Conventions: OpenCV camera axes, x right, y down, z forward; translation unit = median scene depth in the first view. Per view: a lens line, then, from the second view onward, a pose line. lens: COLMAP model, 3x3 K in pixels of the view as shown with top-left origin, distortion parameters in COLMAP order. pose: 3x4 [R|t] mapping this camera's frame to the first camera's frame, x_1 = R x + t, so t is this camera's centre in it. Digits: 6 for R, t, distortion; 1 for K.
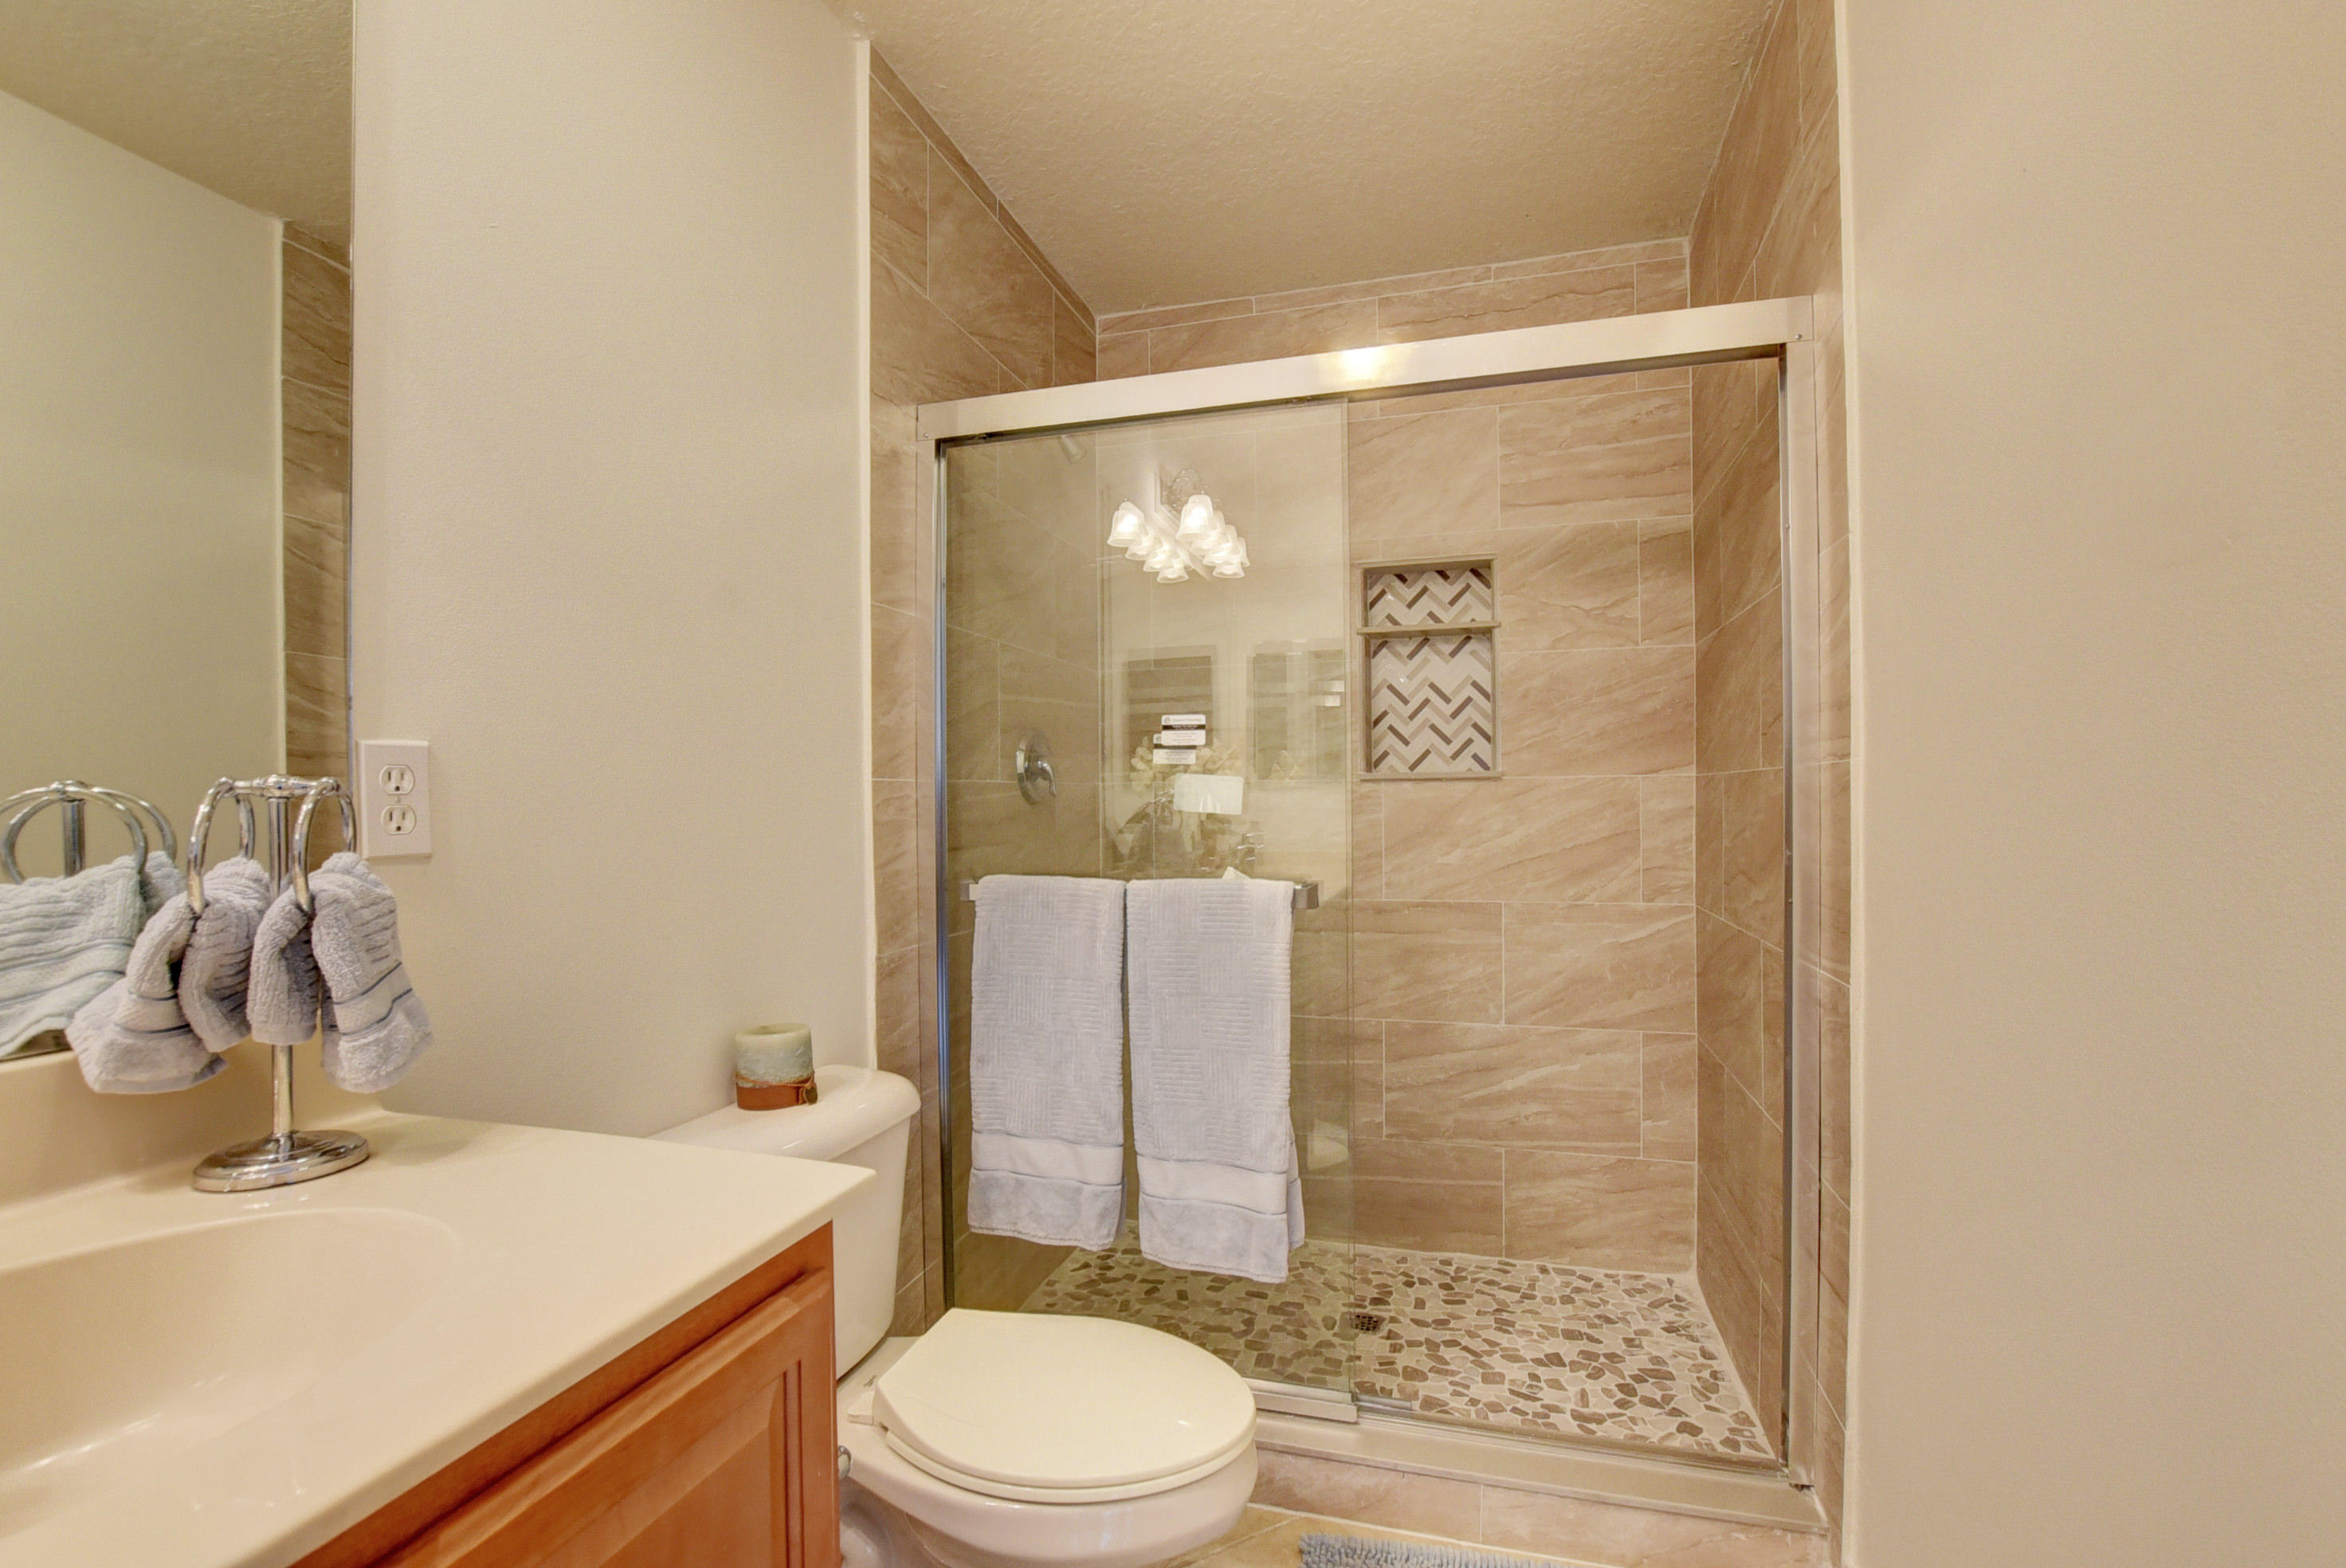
lens RADIAL K [[1024.7, 0, 1175.3], [0, 1024.7, 801.3], [0, 0, 1]] dist [-0.033425, 0.004533]
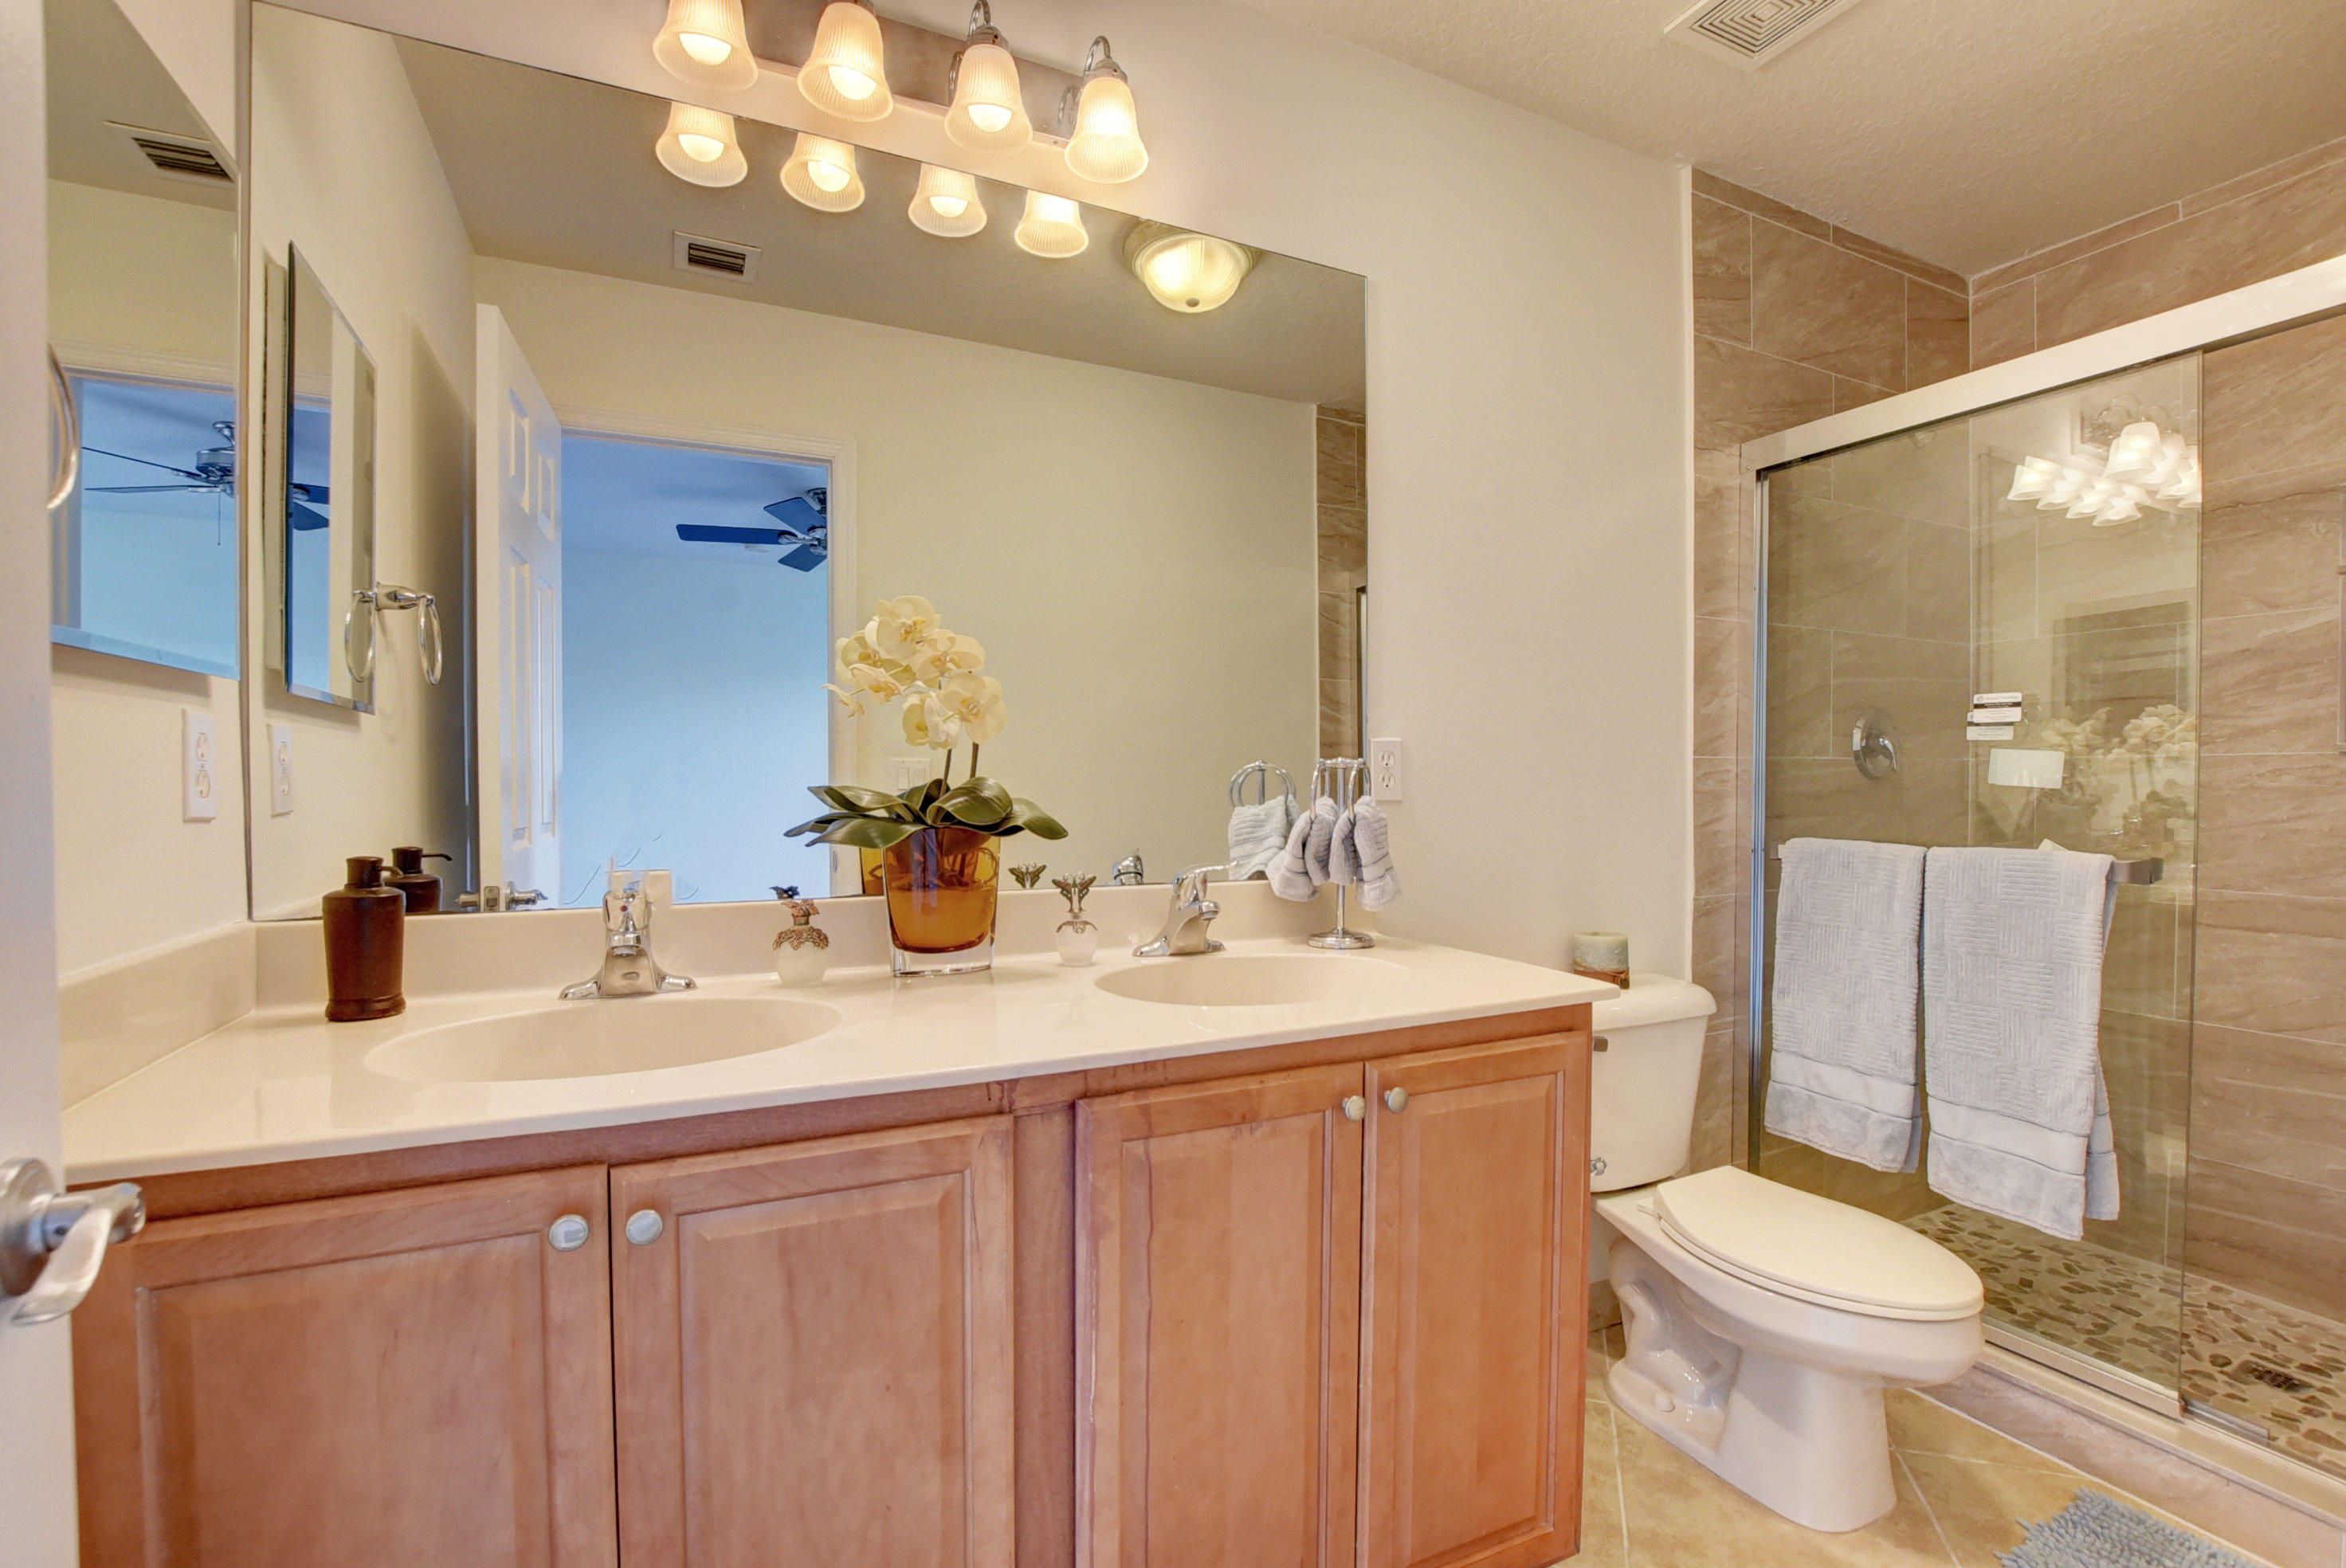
lens RADIAL K [[1024.7, 0, 1175.3], [0, 1024.7, 801.3], [0, 0, 1]] dist [-0.033425, 0.004533]
pose [[0.663777, 0.022150, -0.747603, 0.219956], [-0.006509, 0.999695, 0.023840, 0.007428], [0.747902, -0.010958, 0.663718, -0.315089]]
